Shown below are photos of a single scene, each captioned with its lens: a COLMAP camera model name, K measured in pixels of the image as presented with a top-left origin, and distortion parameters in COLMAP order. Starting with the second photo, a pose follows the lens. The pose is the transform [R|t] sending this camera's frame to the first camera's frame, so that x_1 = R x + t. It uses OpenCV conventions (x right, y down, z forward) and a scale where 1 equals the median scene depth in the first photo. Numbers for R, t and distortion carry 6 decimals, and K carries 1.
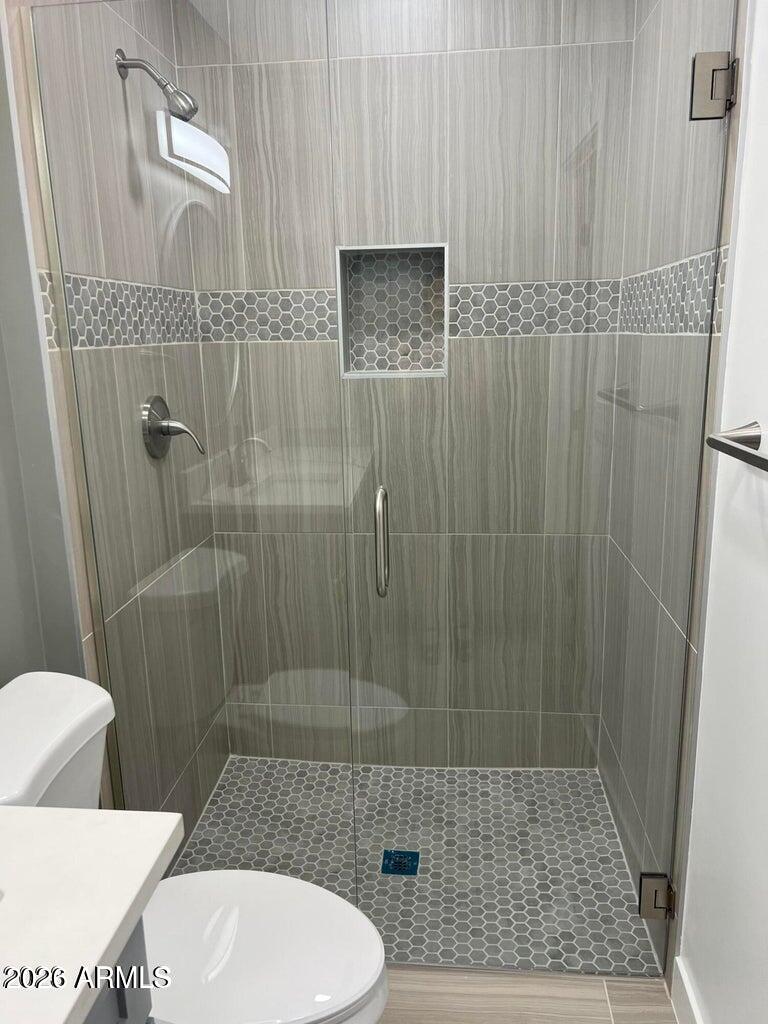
lens RADIAL K [[774.5, 0, 383.2], [0, 774.5, 510.0], [0, 0, 1]] dist [0.018572, 0.005466]
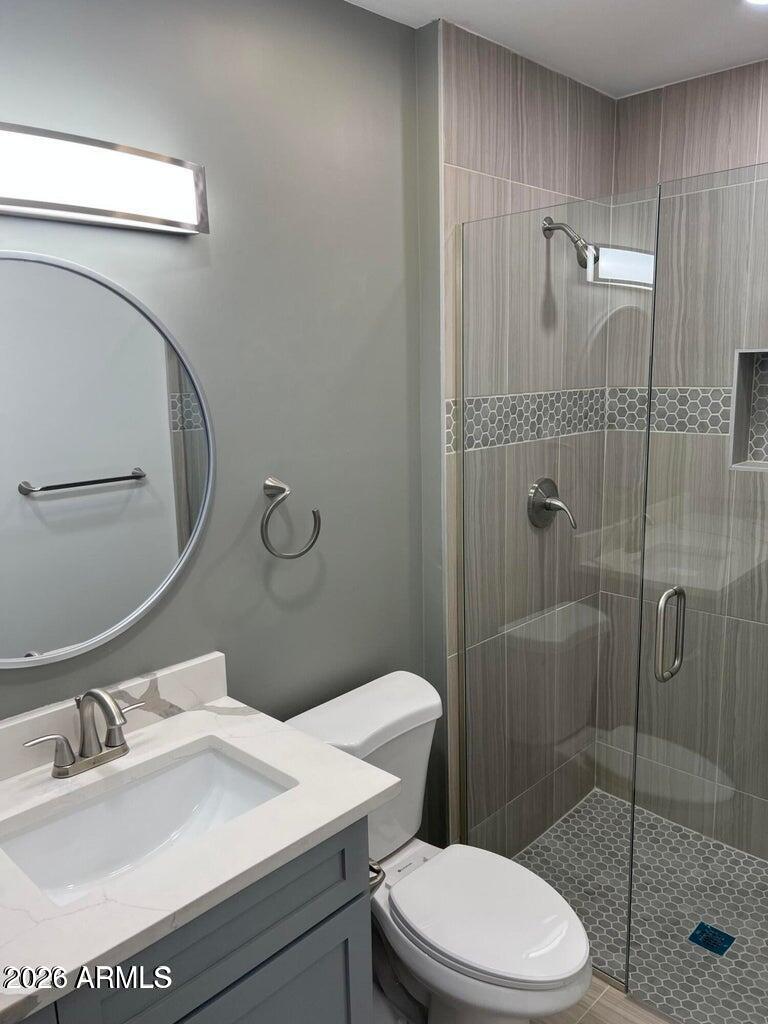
lens RADIAL K [[774.5, 0, 383.0], [0, 774.5, 511.1], [0, 0, 1]] dist [0.018572, 0.005466]
pose [[0.788975, 0.112339, -0.604068, 0.234167], [-0.132958, 0.991064, 0.010653, -0.065164], [0.599867, 0.071910, 0.796861, -0.136814]]
